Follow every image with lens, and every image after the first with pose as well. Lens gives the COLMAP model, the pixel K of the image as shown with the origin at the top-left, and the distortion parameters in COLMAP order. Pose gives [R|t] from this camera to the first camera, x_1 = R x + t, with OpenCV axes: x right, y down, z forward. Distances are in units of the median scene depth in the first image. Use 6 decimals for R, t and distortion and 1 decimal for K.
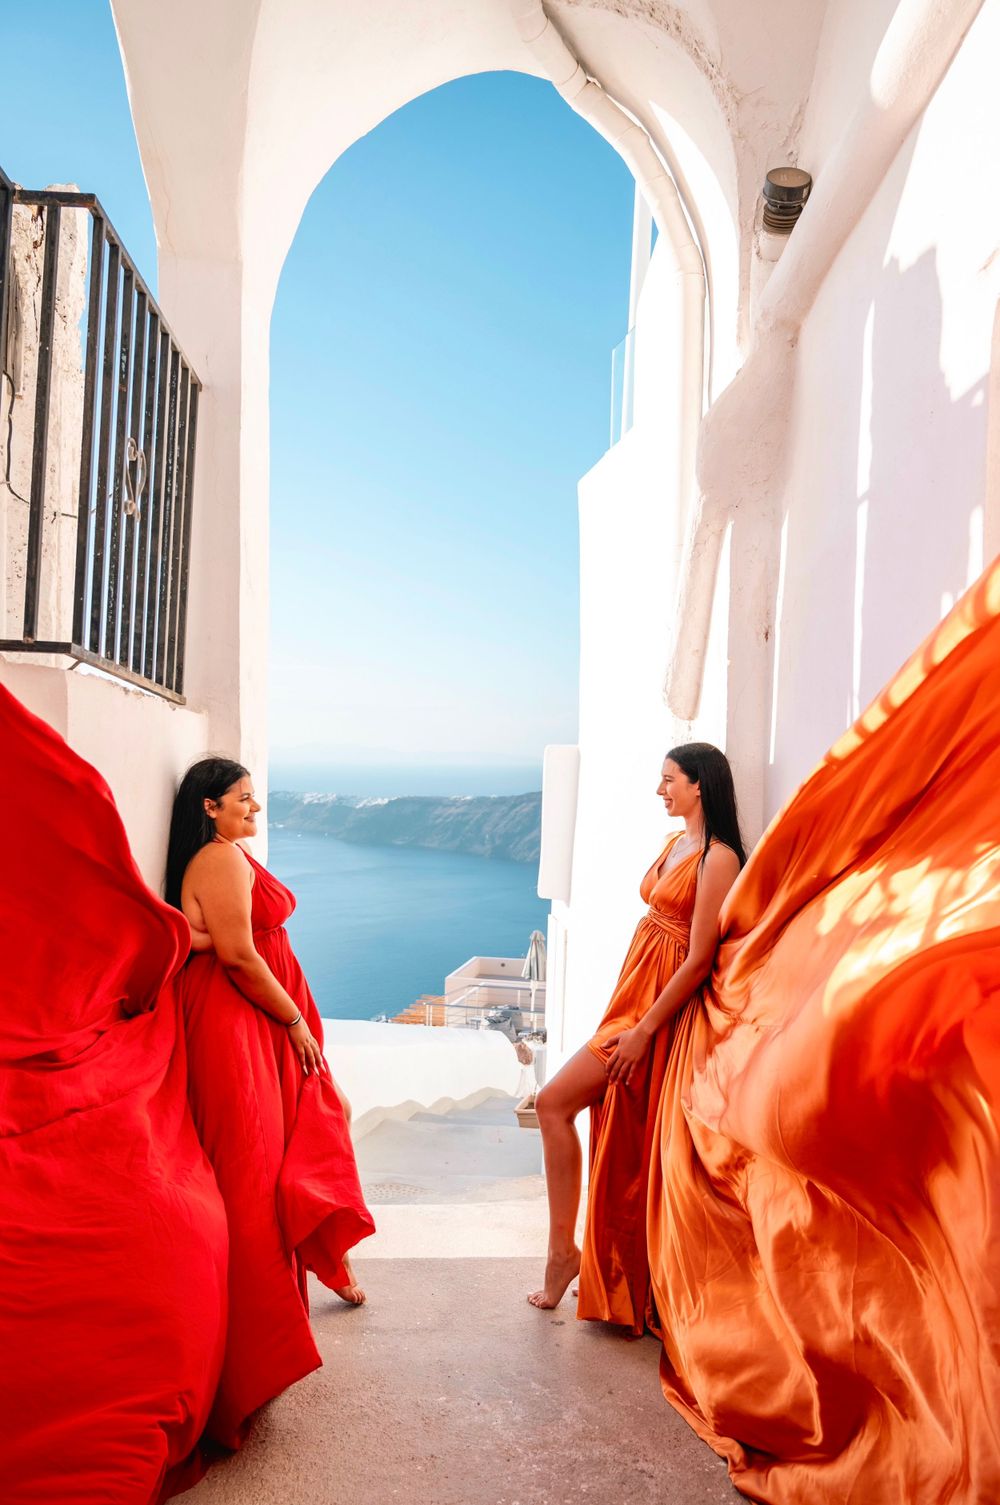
lens RADIAL K [[1140.5, 0, 499.7], [0, 1140.5, 801.1], [0, 0, 1]] dist [0.001345, -0.004311]
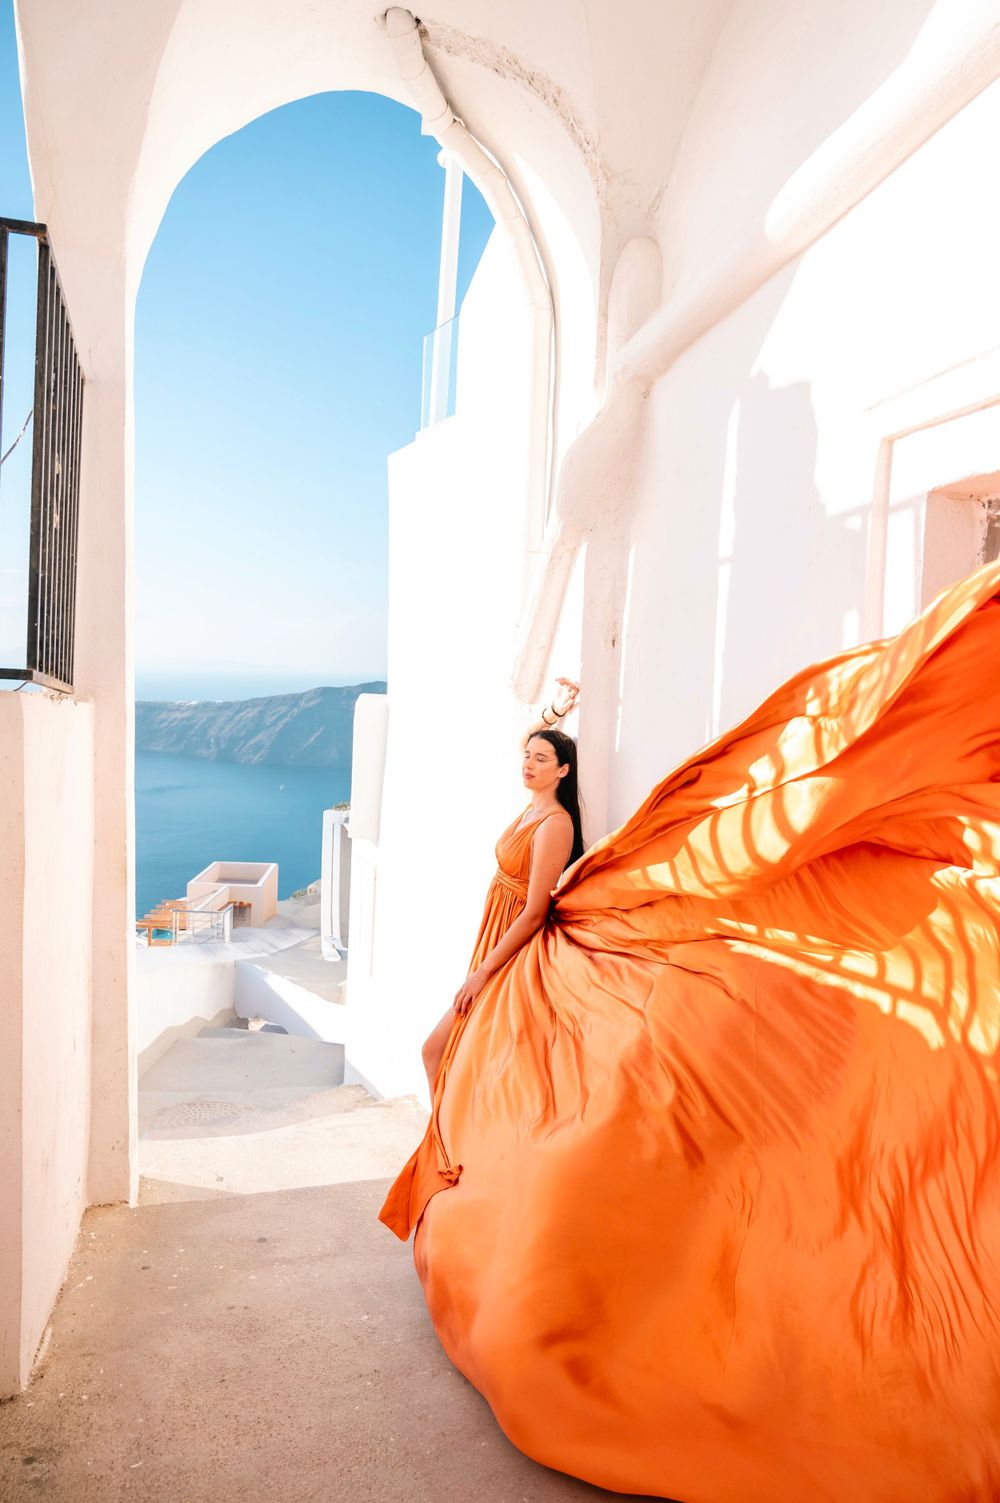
lens RADIAL K [[1068.9, 0, 490.7], [0, 1068.9, 772.9], [0, 0, 1]] dist [-0.005046, 0.001795]
pose [[0.968278, -0.011699, 0.249601, -0.151439], [-0.004941, 0.997812, 0.065936, -0.077897], [-0.249827, -0.065078, 0.966101, -0.032473]]
